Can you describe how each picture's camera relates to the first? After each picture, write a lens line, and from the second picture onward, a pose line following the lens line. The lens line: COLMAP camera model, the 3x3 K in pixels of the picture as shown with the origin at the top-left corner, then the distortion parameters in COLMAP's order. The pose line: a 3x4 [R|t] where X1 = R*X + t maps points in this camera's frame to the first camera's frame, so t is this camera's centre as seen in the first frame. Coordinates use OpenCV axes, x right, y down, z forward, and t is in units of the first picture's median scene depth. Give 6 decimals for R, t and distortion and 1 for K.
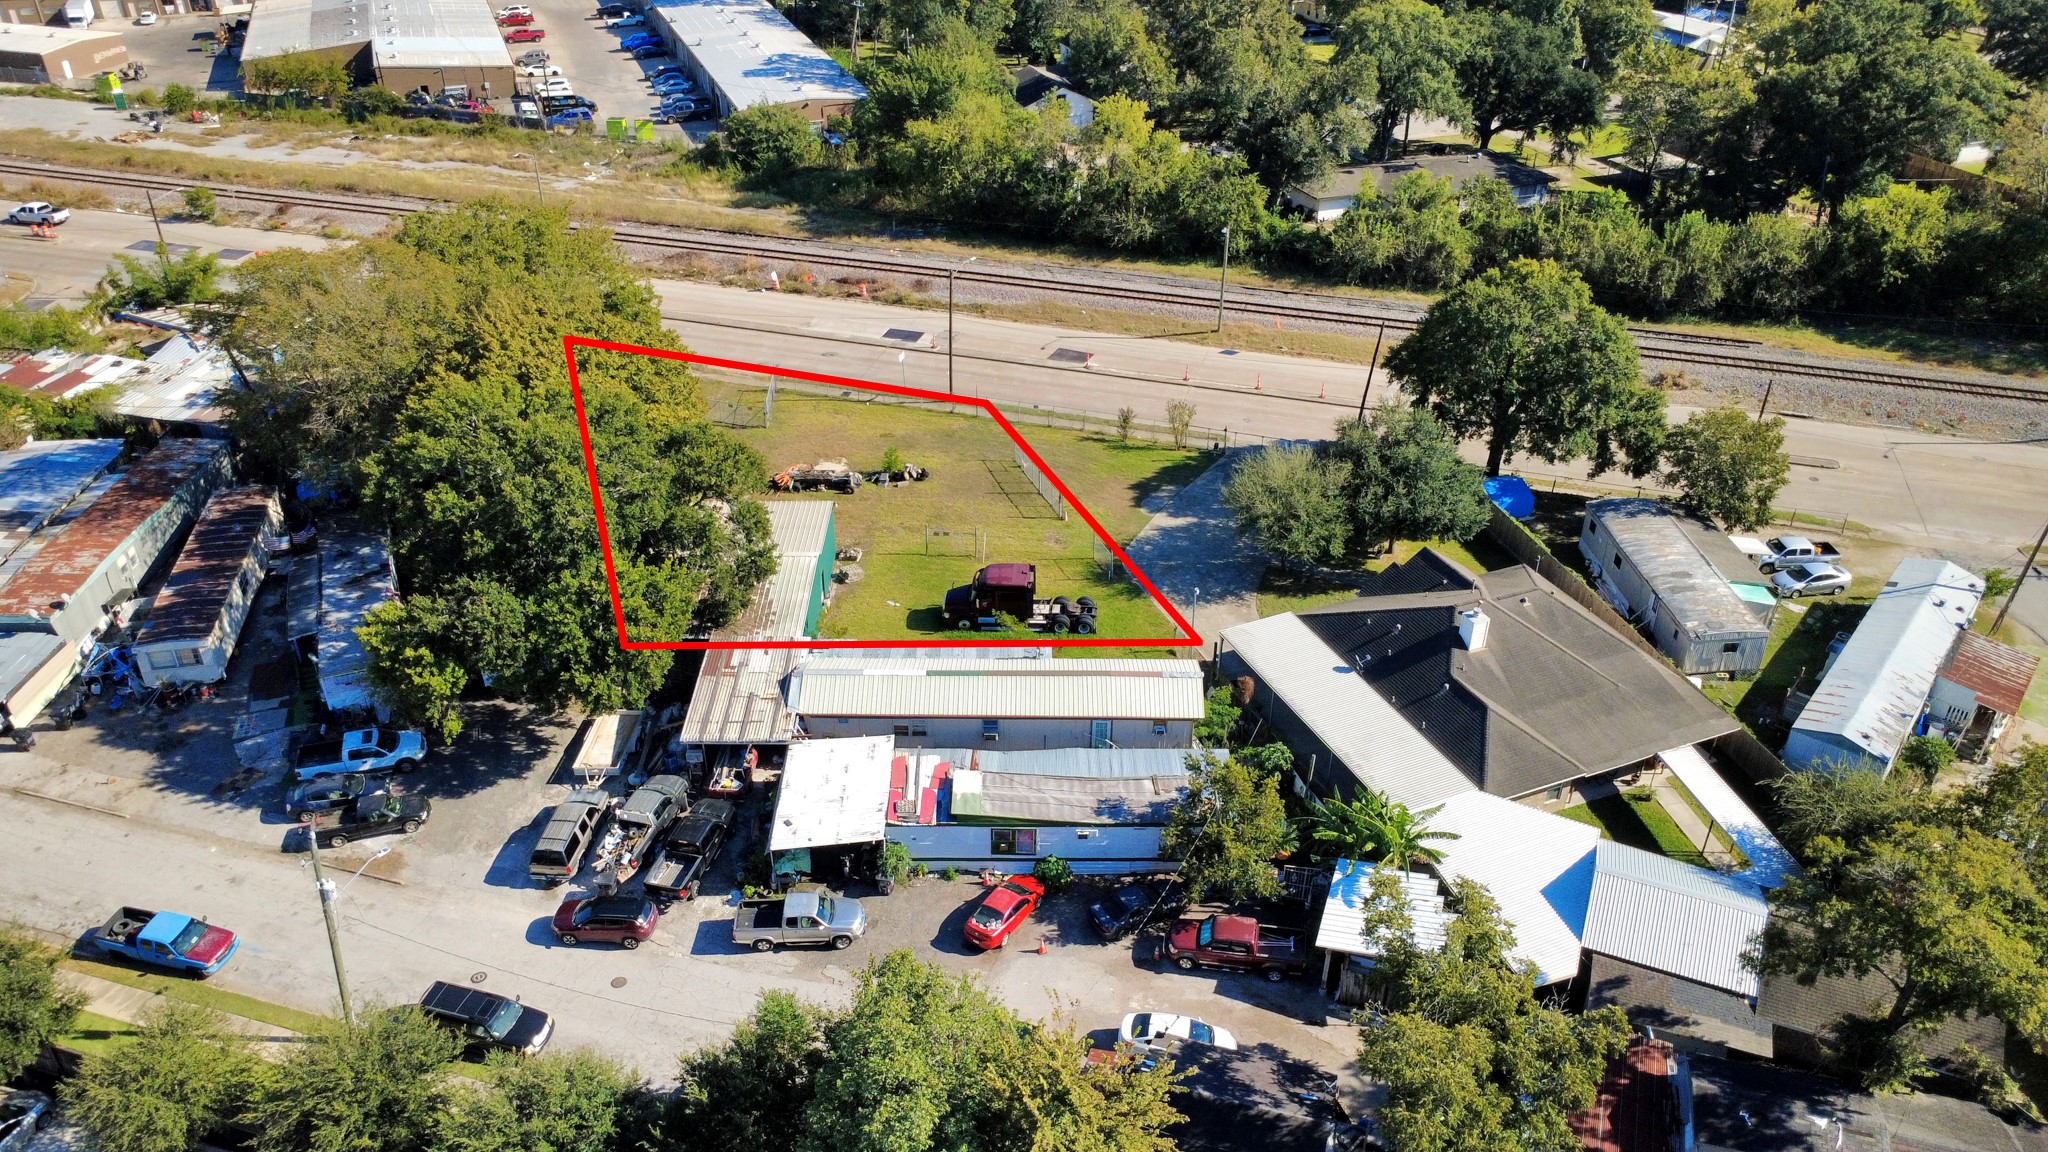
lens RADIAL K [[1474.8, 0, 1024.0], [0, 1474.8, 576.0], [0, 0, 1]] dist [0.005356, -0.000566]
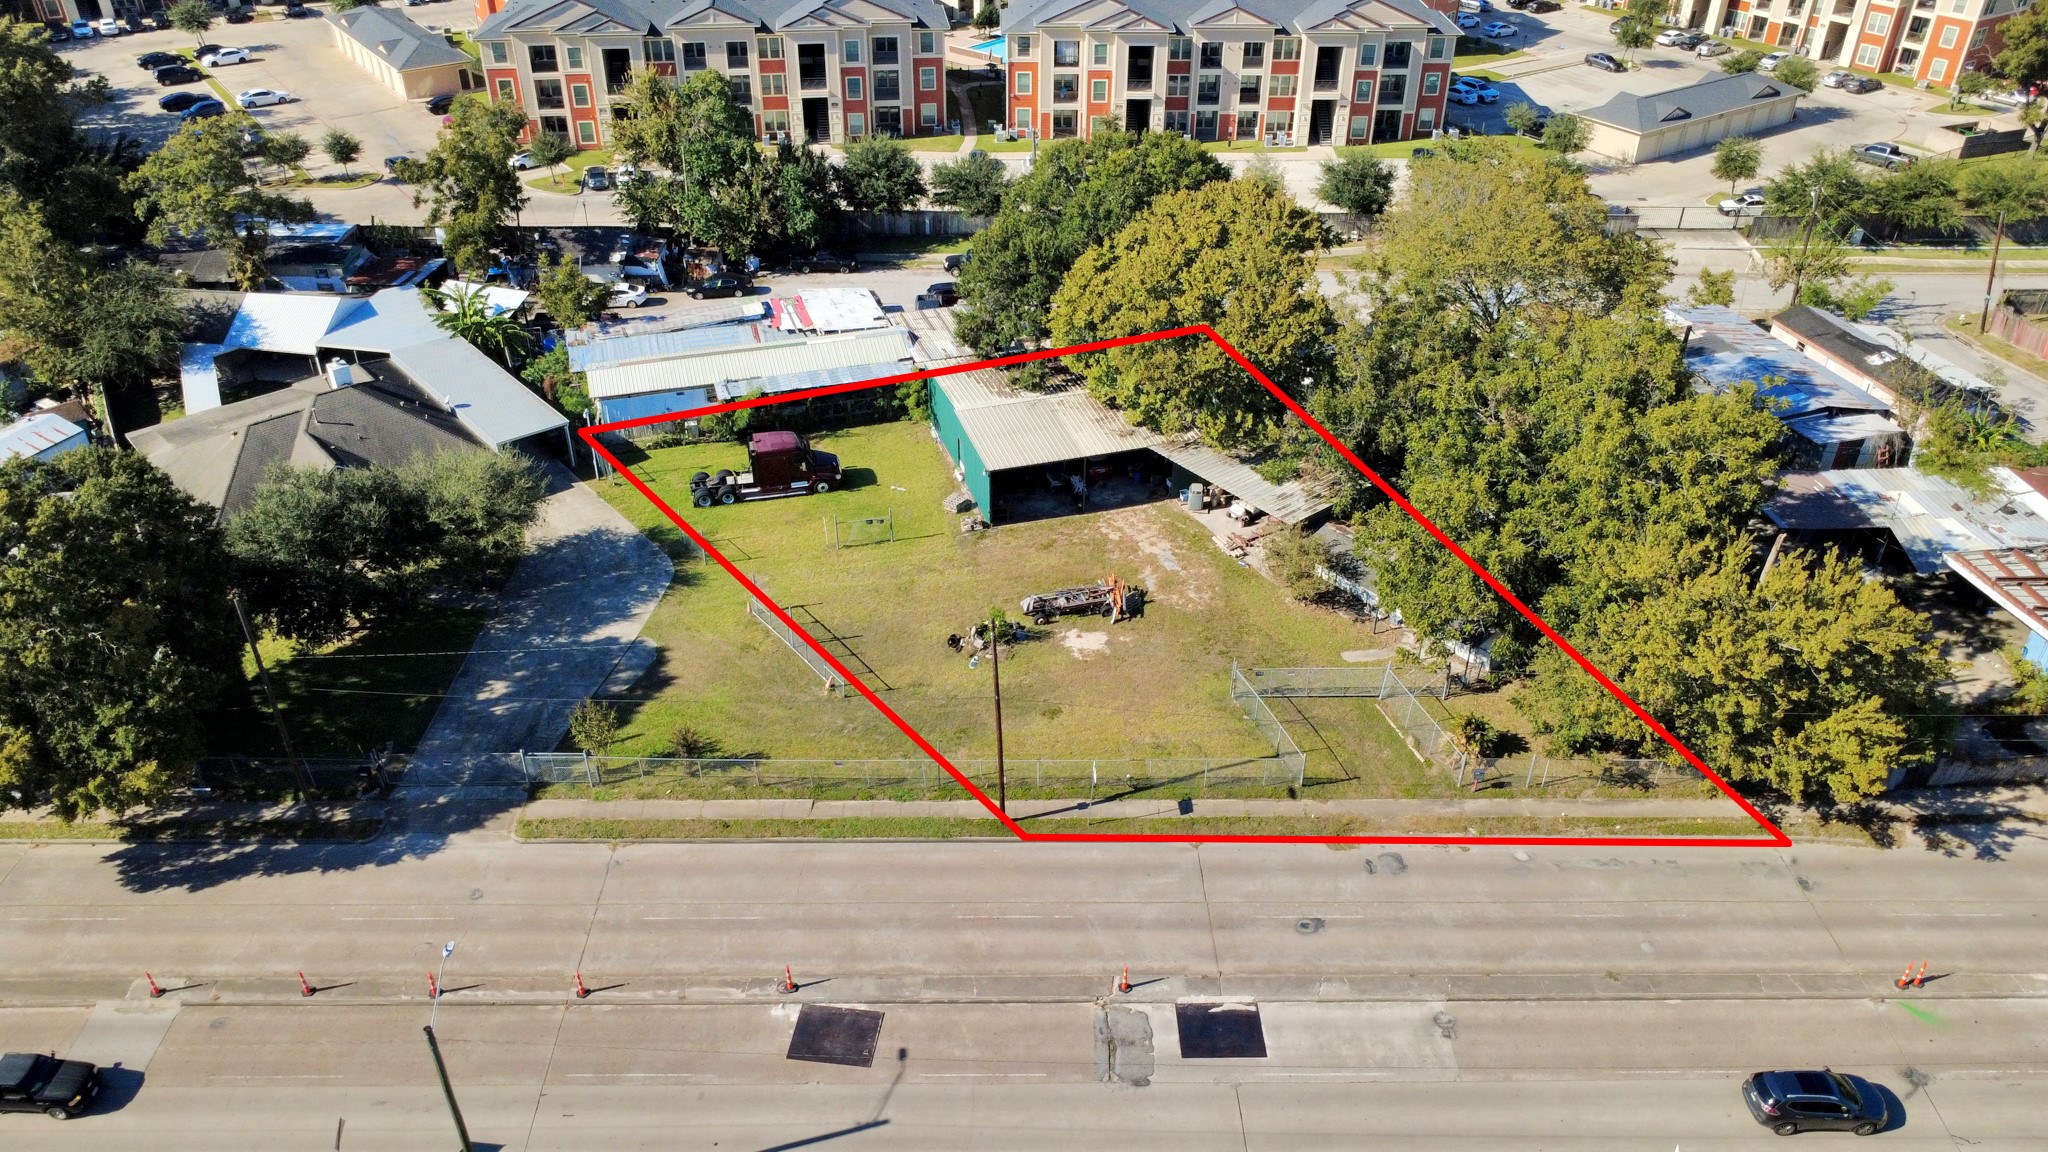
lens RADIAL K [[1480.5, 0, 1026.6], [0, 1480.5, 596.2], [0, 0, 1]] dist [0.005174, -0.002678]
pose [[-0.953628, 0.158628, -0.255795, 0.075984], [-0.169103, 0.420679, 0.891310, -0.671593], [0.248995, 0.893233, -0.374347, 1.133463]]
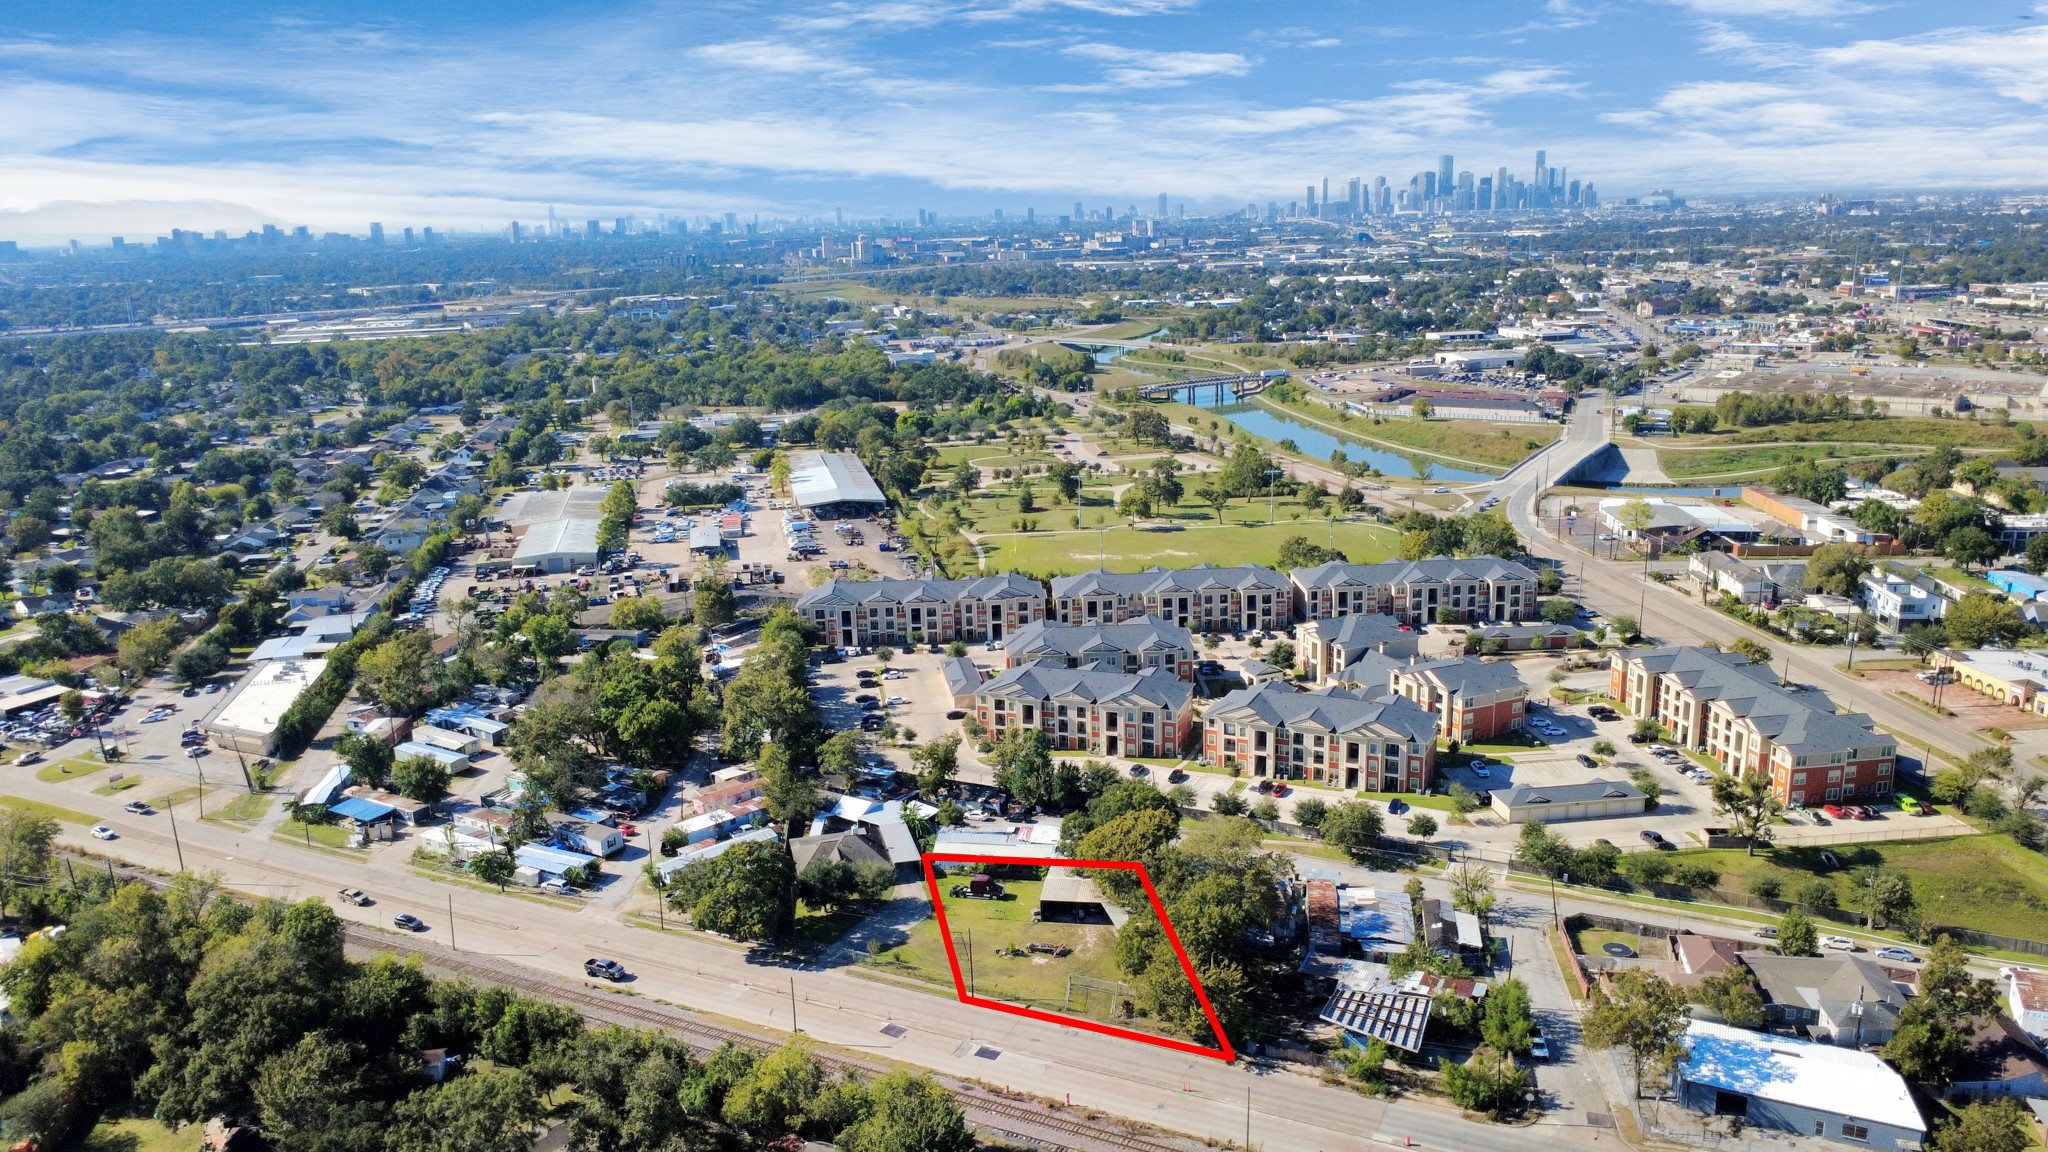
lens RADIAL K [[1503.3, 0, 1024.0], [0, 1503.3, 576.0], [0, 0, 1]] dist [-0.005748, 0.006862]
pose [[-0.986976, -0.014825, 0.160185, -0.405182], [0.104692, 0.696836, 0.709549, -1.813205], [-0.122142, 0.717078, -0.686208, 1.896187]]
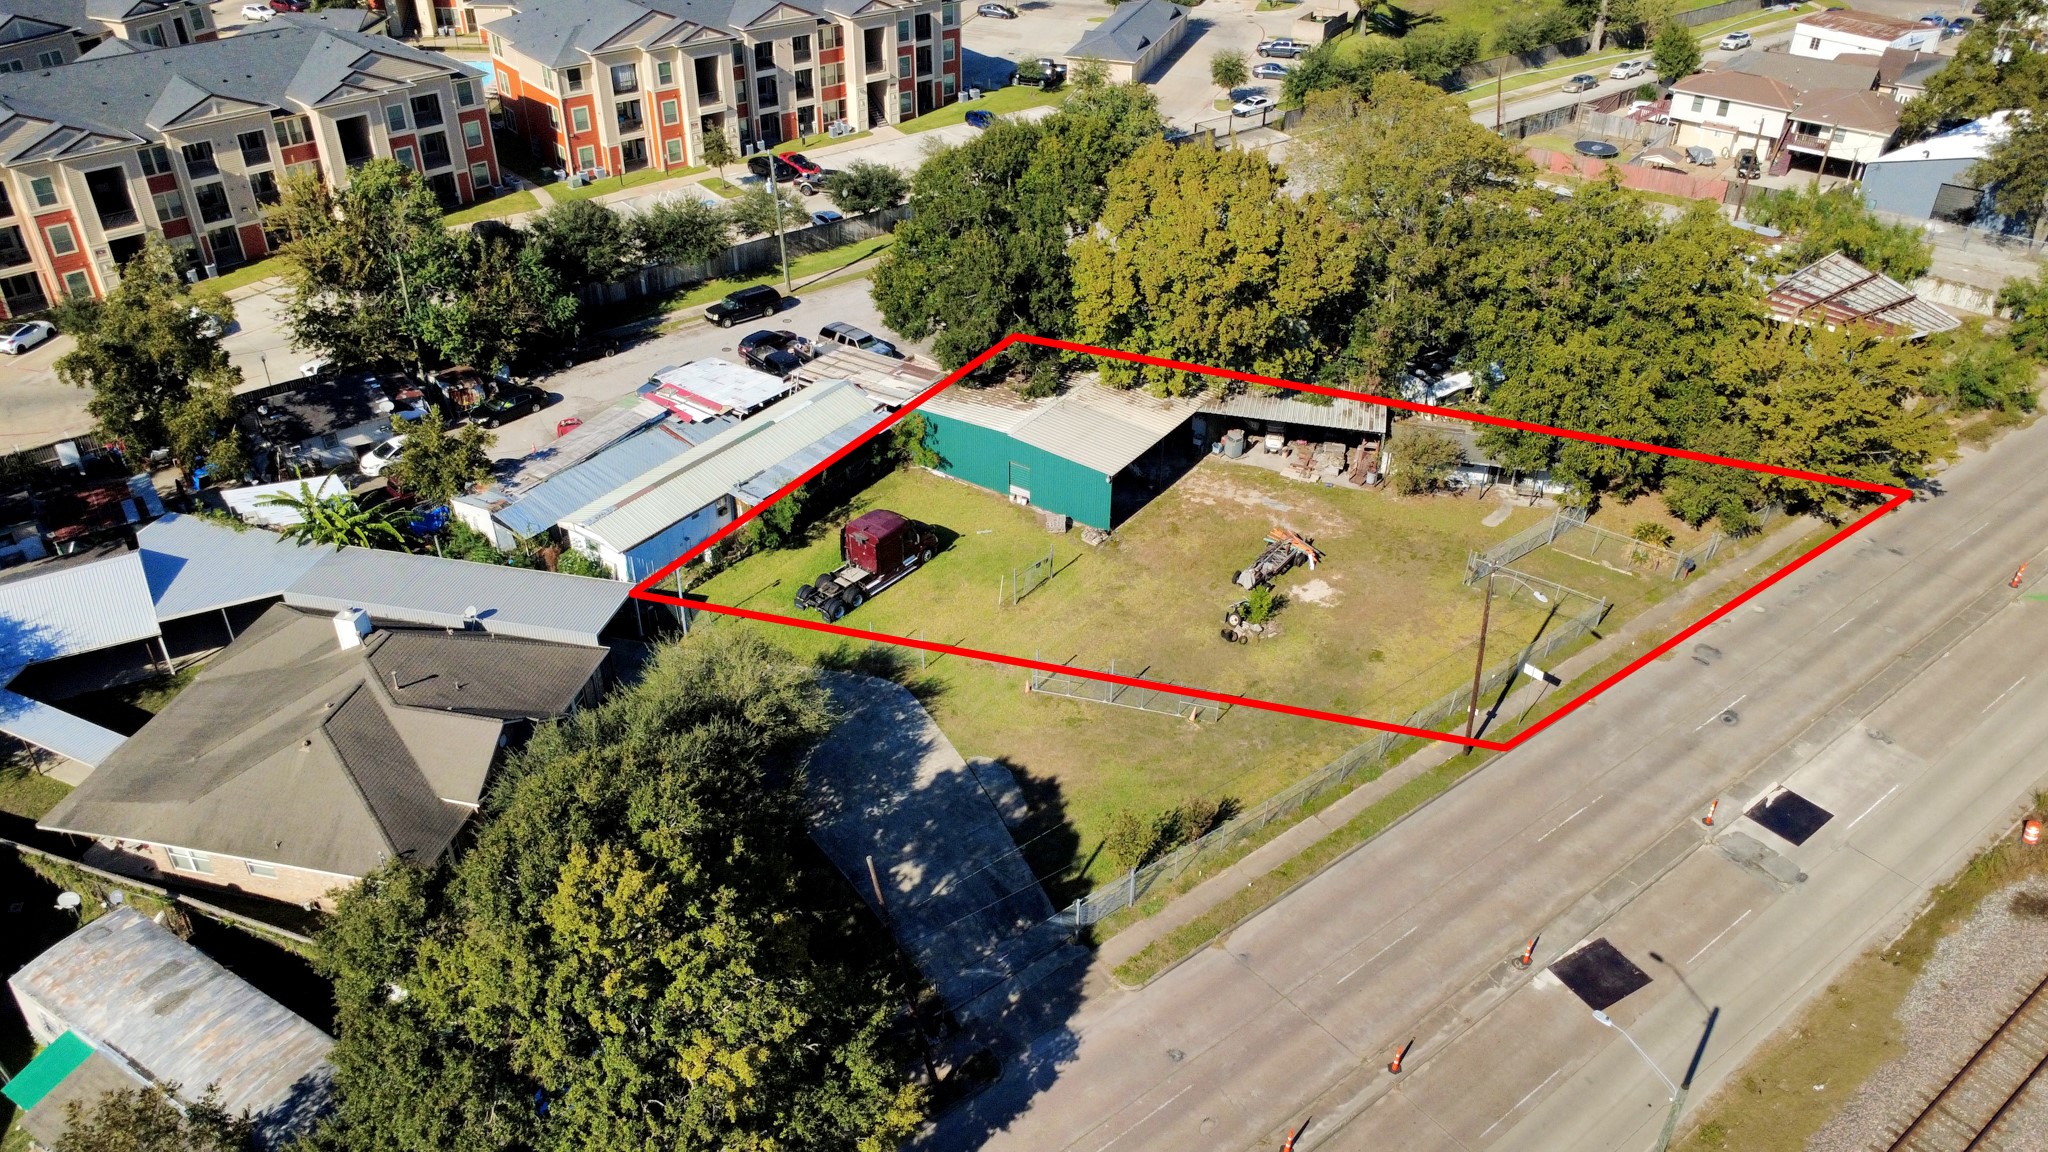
lens RADIAL K [[1480.5, 0, 1026.6], [0, 1480.5, 596.2], [0, 0, 1]] dist [0.005174, -0.002678]
pose [[-0.569139, 0.453446, -0.685906, 0.438681], [-0.444841, 0.531763, 0.720656, -0.509177], [0.691518, 0.715272, -0.100936, 0.884527]]
